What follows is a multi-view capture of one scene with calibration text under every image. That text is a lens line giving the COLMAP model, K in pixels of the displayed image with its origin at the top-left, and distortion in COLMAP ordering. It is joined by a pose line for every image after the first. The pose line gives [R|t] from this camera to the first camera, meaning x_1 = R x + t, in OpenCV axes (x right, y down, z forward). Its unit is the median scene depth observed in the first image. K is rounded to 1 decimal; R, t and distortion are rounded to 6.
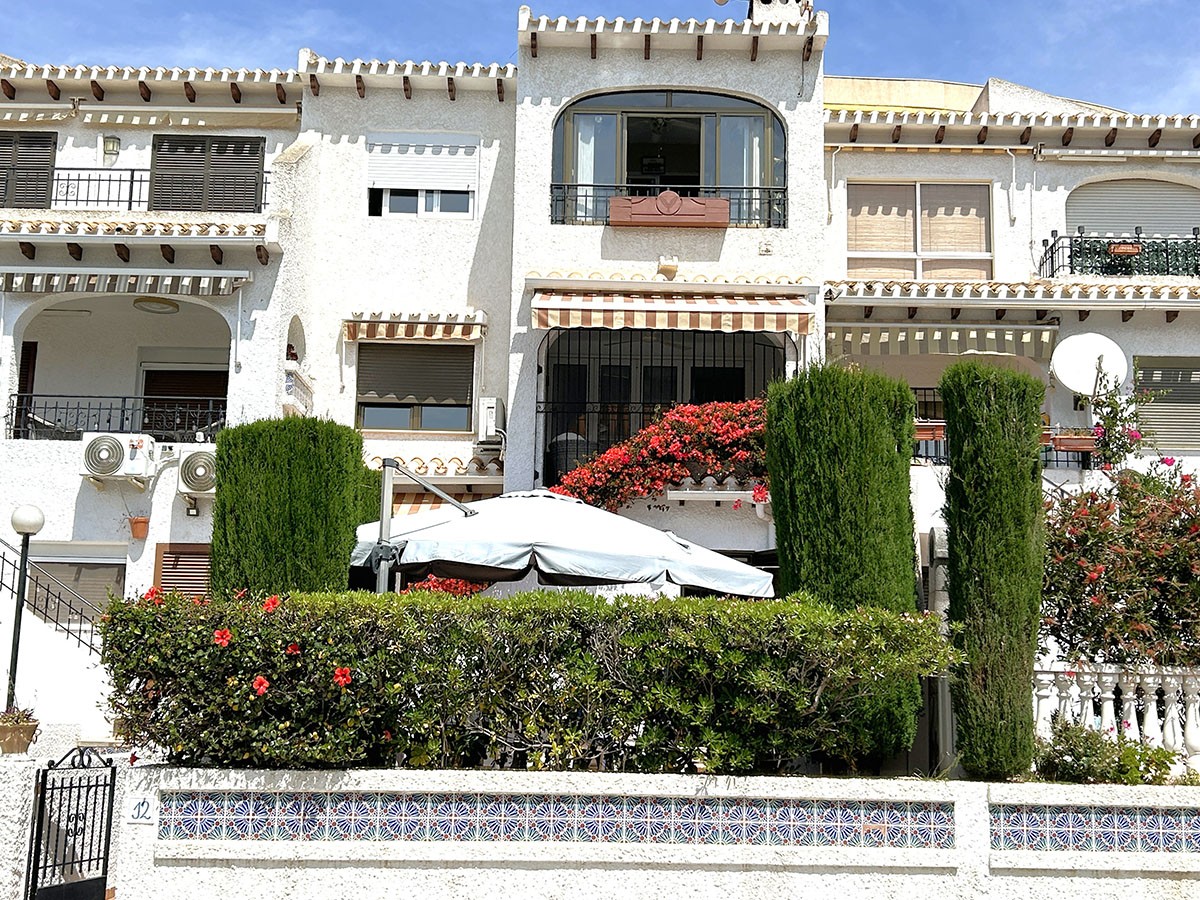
lens RADIAL K [[1452.2, 0, 600.4], [0, 1452.2, 449.5], [0, 0, 1]] dist [0.032266, 0.000000]
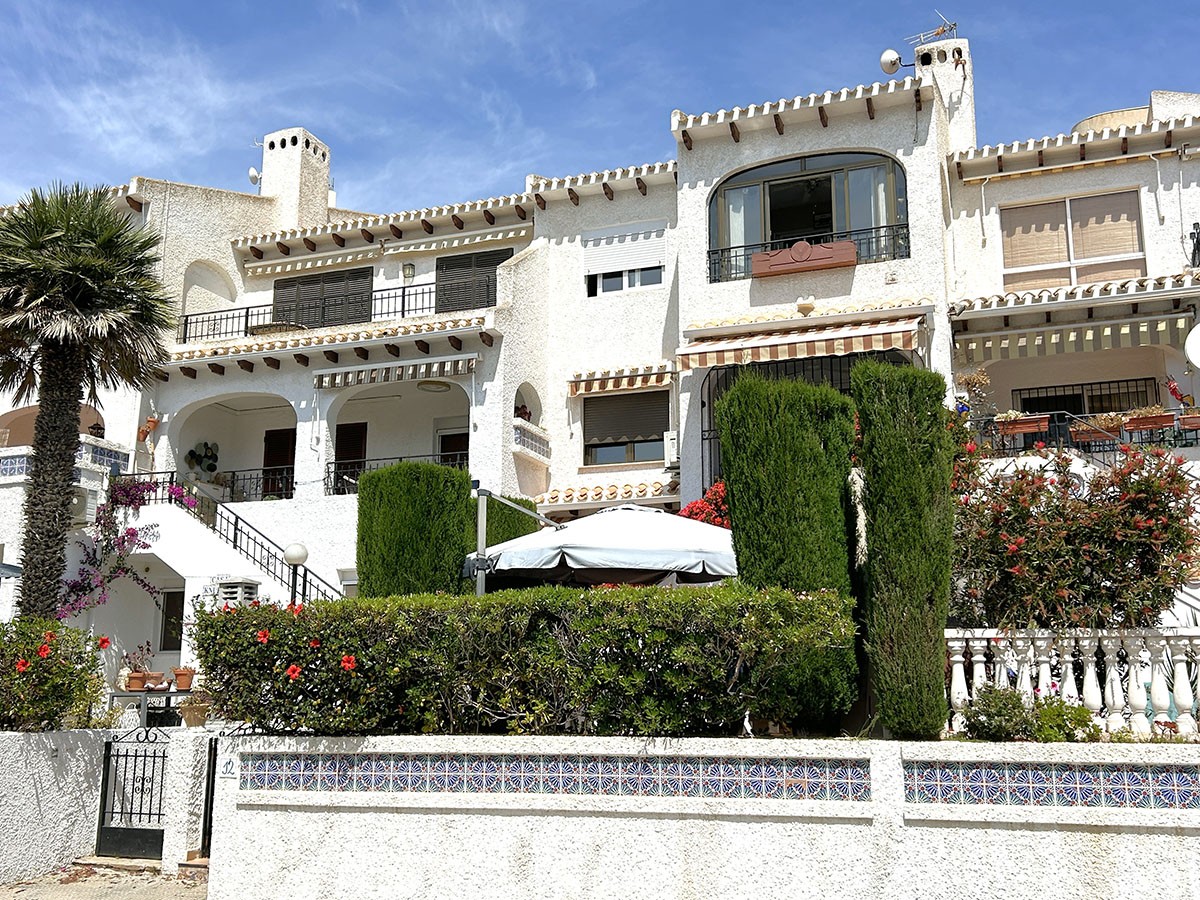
lens RADIAL K [[1183.2, 0, 600.4], [0, 1183.2, 452.9], [0, 0, 1]] dist [0.027584, 0.000000]
pose [[0.938186, -0.090757, -0.334022, 0.321206], [0.083386, 0.995853, -0.036372, 0.021918], [0.335938, 0.006271, 0.941863, 0.067685]]
